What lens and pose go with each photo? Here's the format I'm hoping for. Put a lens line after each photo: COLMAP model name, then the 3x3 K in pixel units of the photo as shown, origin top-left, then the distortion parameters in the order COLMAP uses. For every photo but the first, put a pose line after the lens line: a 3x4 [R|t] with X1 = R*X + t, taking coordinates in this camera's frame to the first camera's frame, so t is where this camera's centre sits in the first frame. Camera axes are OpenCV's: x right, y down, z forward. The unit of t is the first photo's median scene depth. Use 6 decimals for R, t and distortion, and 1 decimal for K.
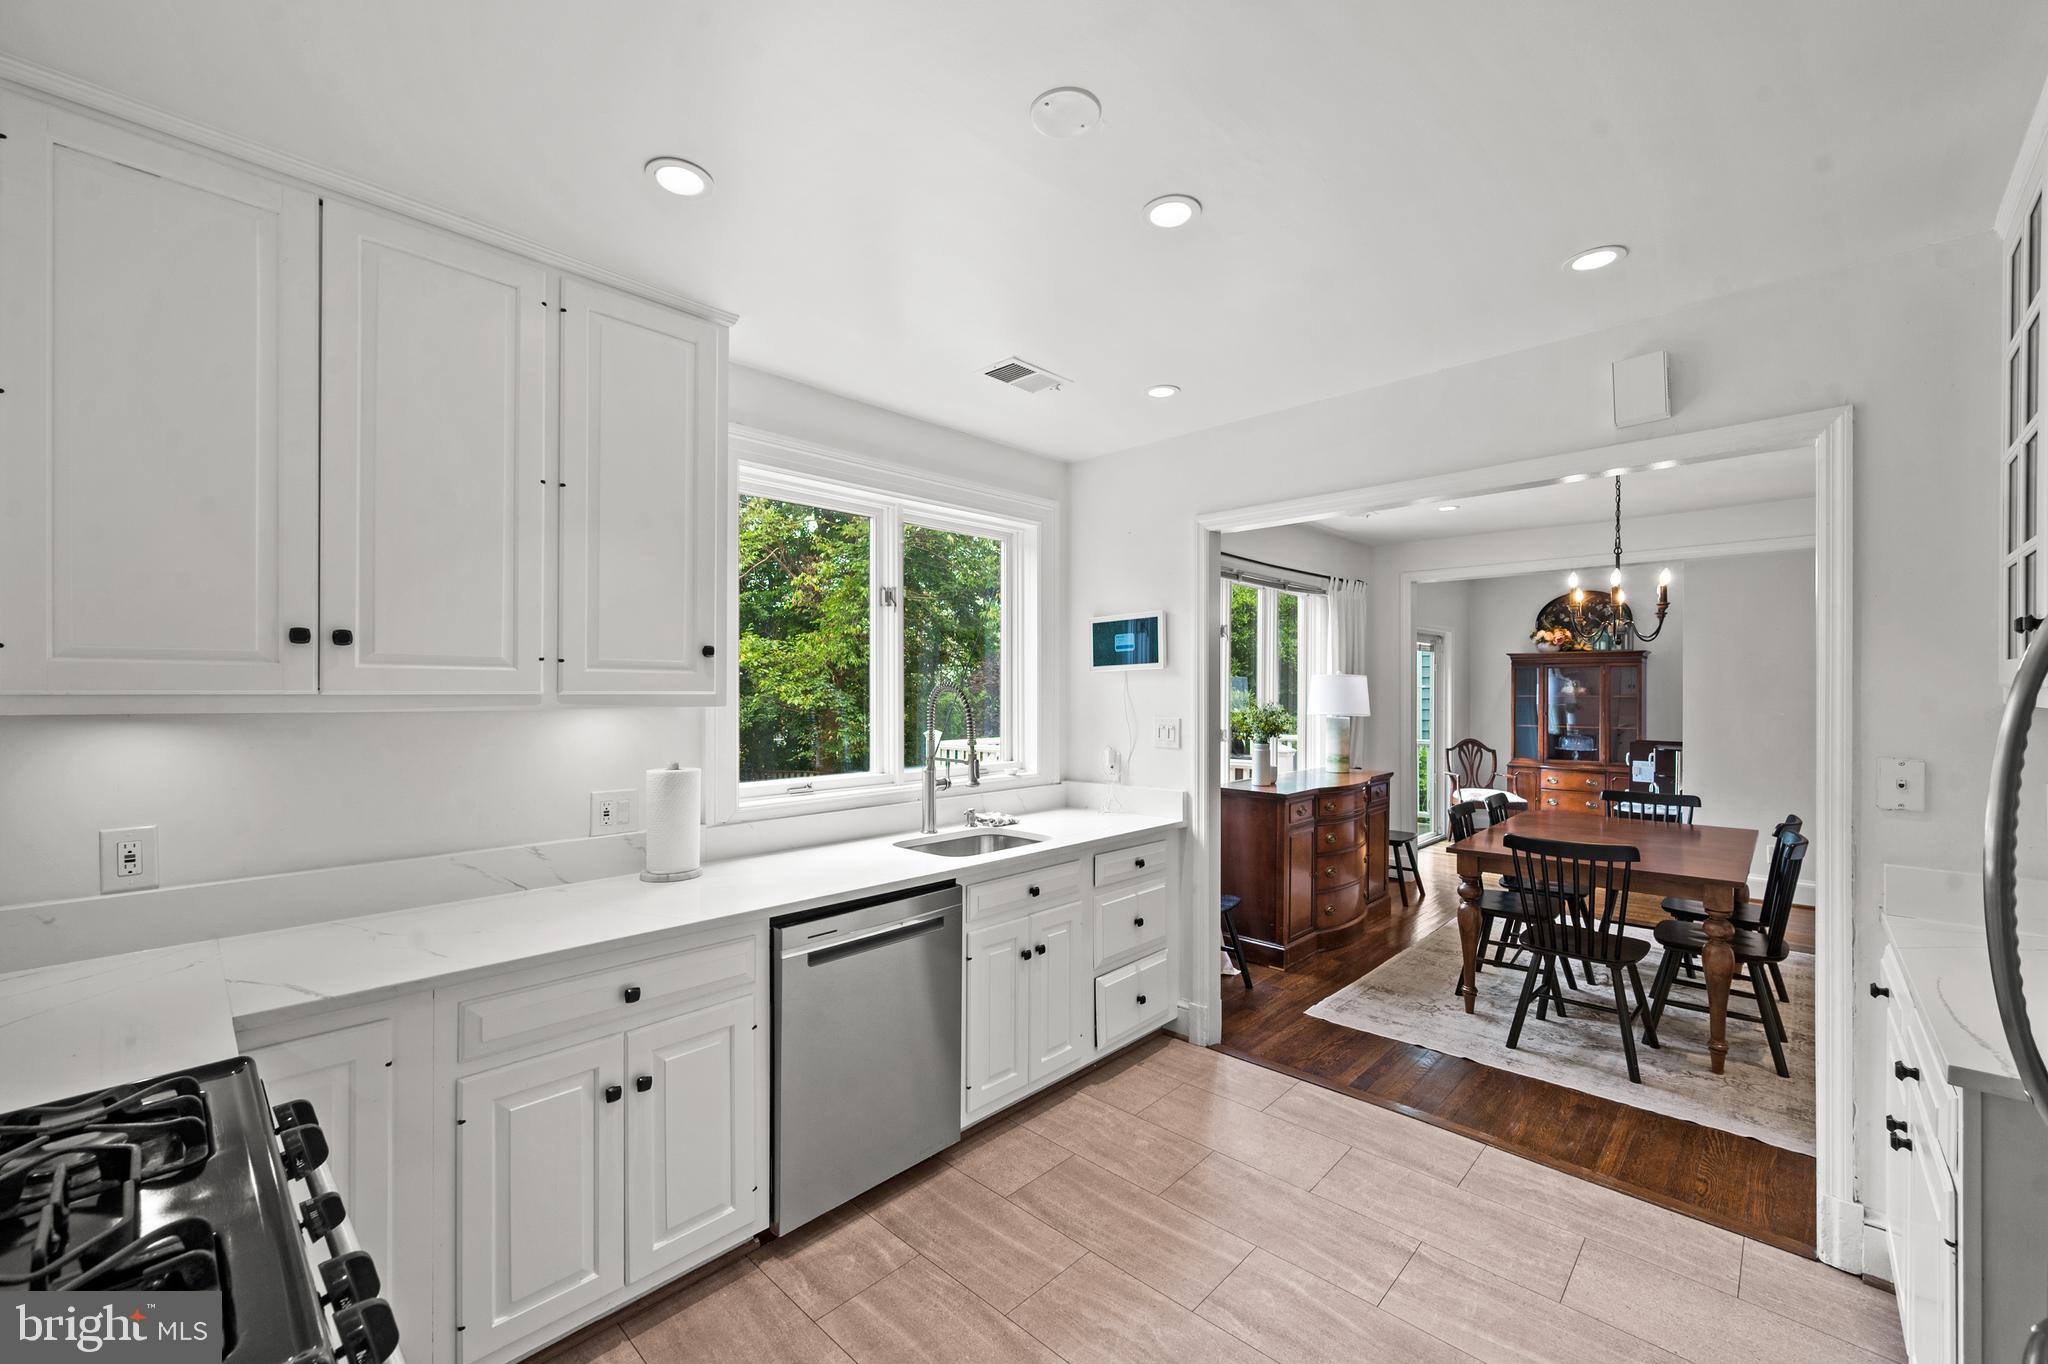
lens RADIAL K [[827.4, 0, 1031.8], [0, 827.4, 685.2], [0, 0, 1]] dist [0.002718, -0.000690]
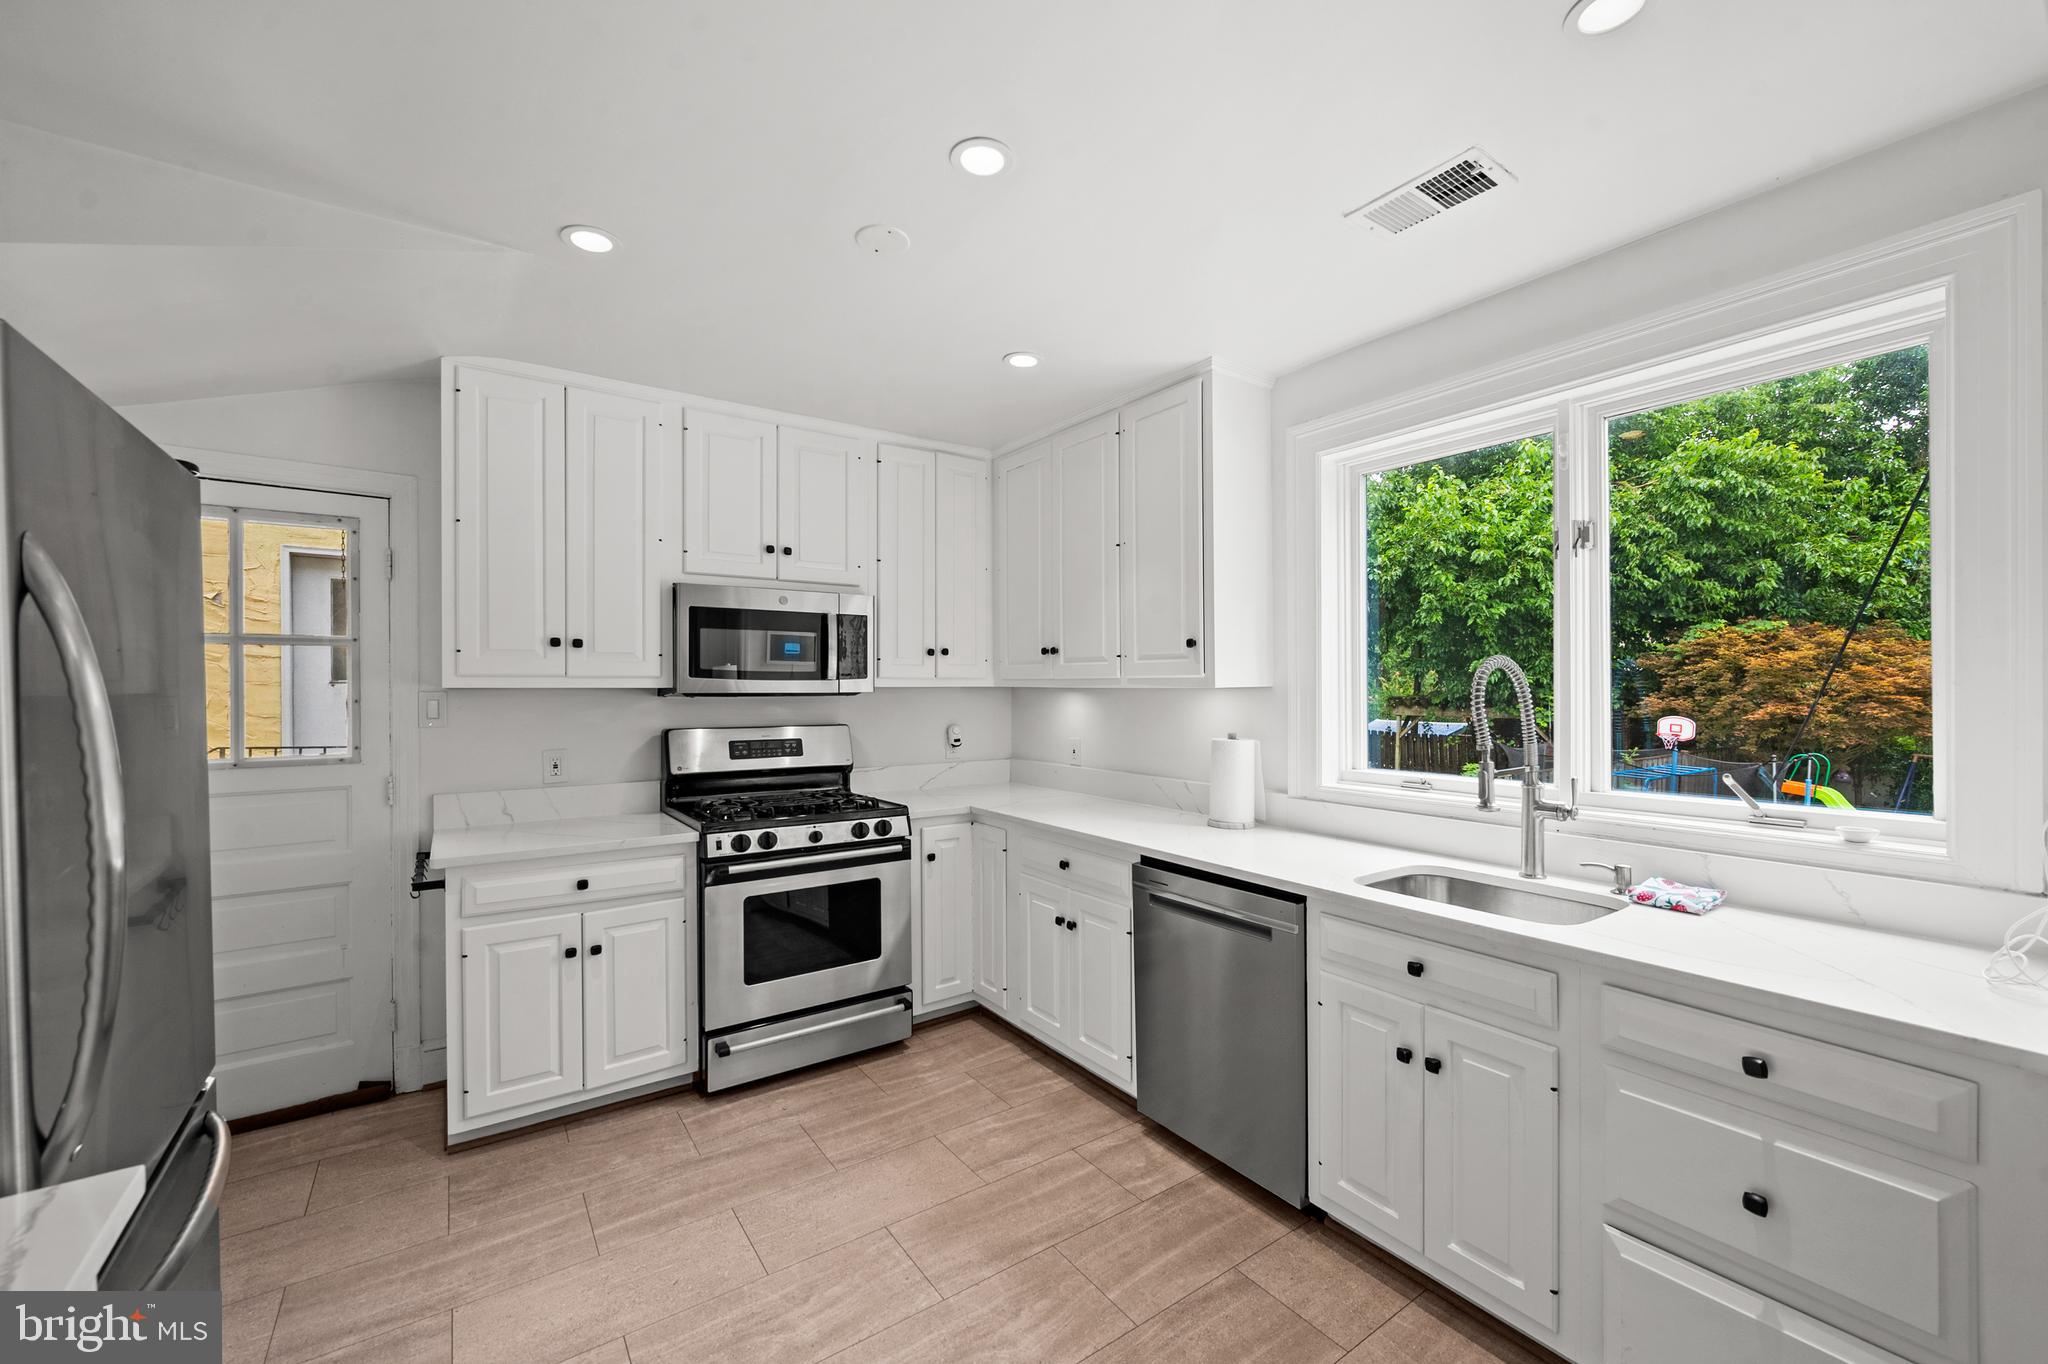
lens RADIAL K [[827.4, 0, 1028.8], [0, 827.4, 682.1], [0, 0, 1]] dist [0.002718, -0.000690]
pose [[-0.204141, -0.003469, -0.978935, 0.671930], [0.007611, 0.999958, -0.005131, 0.017528], [0.978912, -0.008498, -0.204106, 0.773462]]
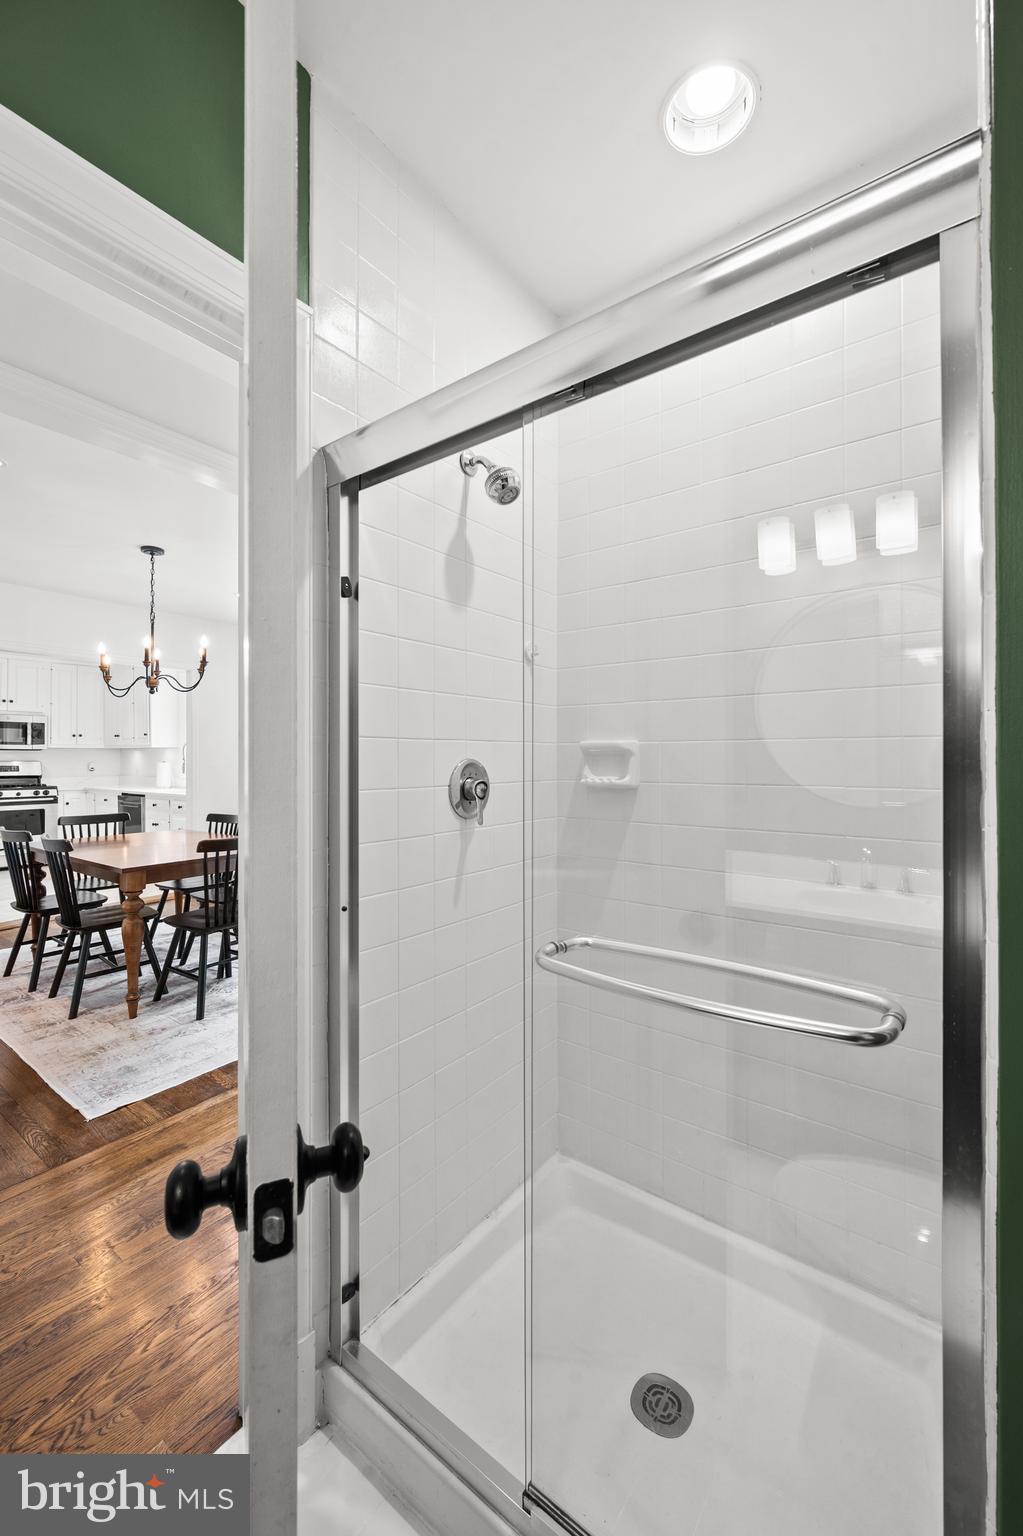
lens RADIAL K [[620.5, 0, 504.6], [0, 620.5, 758.4], [0, 0, 1]] dist [0.002718, -0.000690]
pose [[0.092267, 0.004729, -0.995723, 2.316232], [-0.000526, 0.999989, 0.004701, 0.048642], [0.995734, 0.000090, 0.092268, 1.971767]]
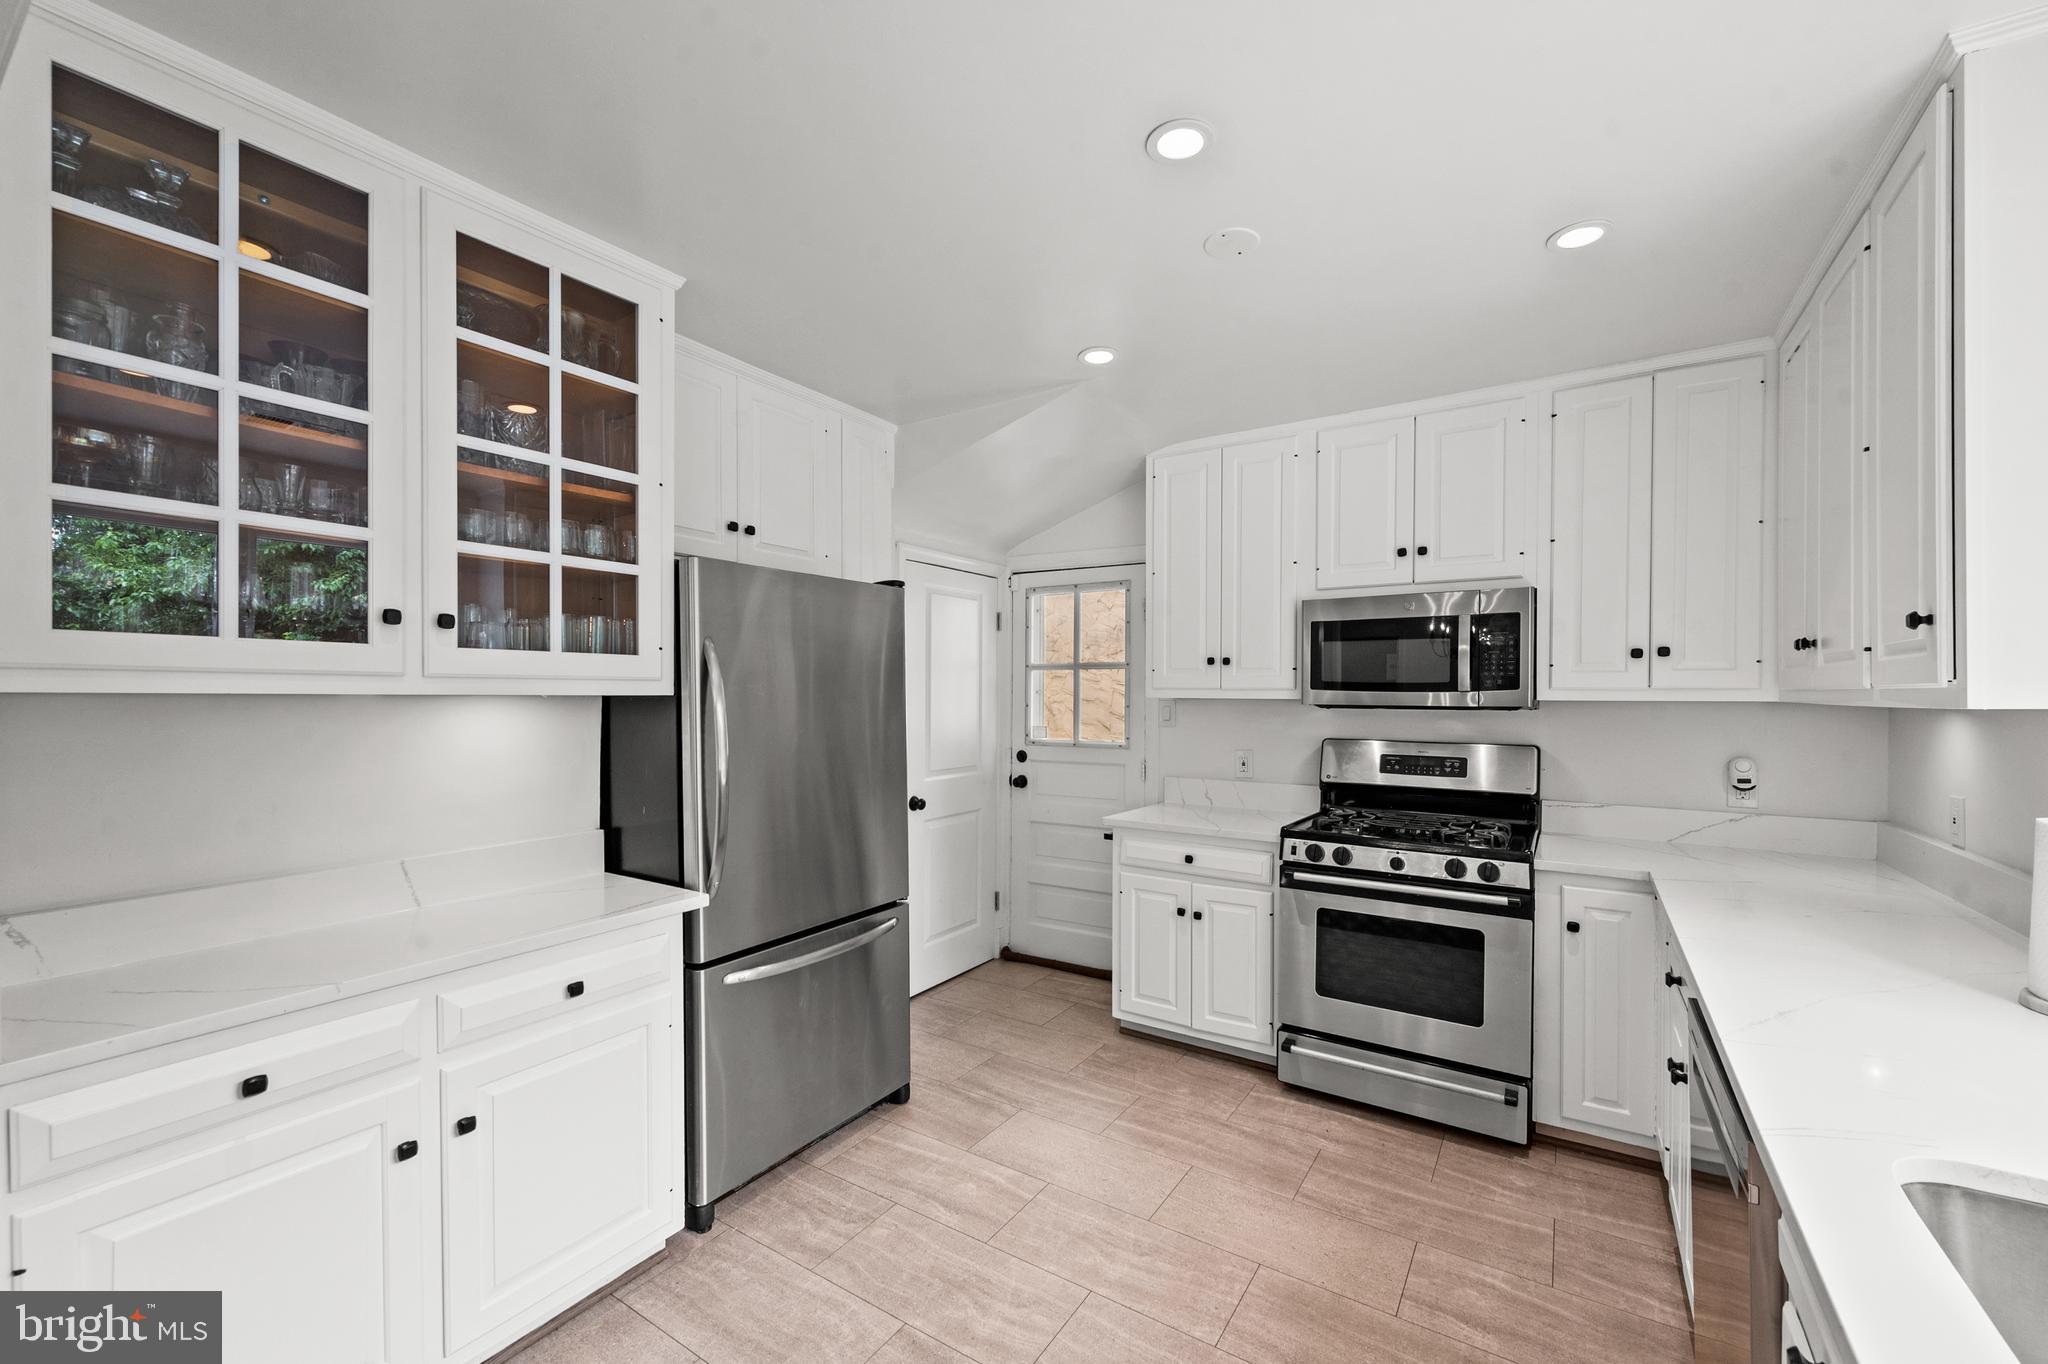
lens RADIAL K [[827.4, 0, 1029.4], [0, 827.4, 693.9], [0, 0, 1]] dist [0.002718, -0.000690]
pose [[-0.985629, -0.003689, -0.168882, 0.293946], [-0.002737, 0.999979, -0.005872, 0.016568], [0.168900, -0.005325, -0.985619, 1.154287]]
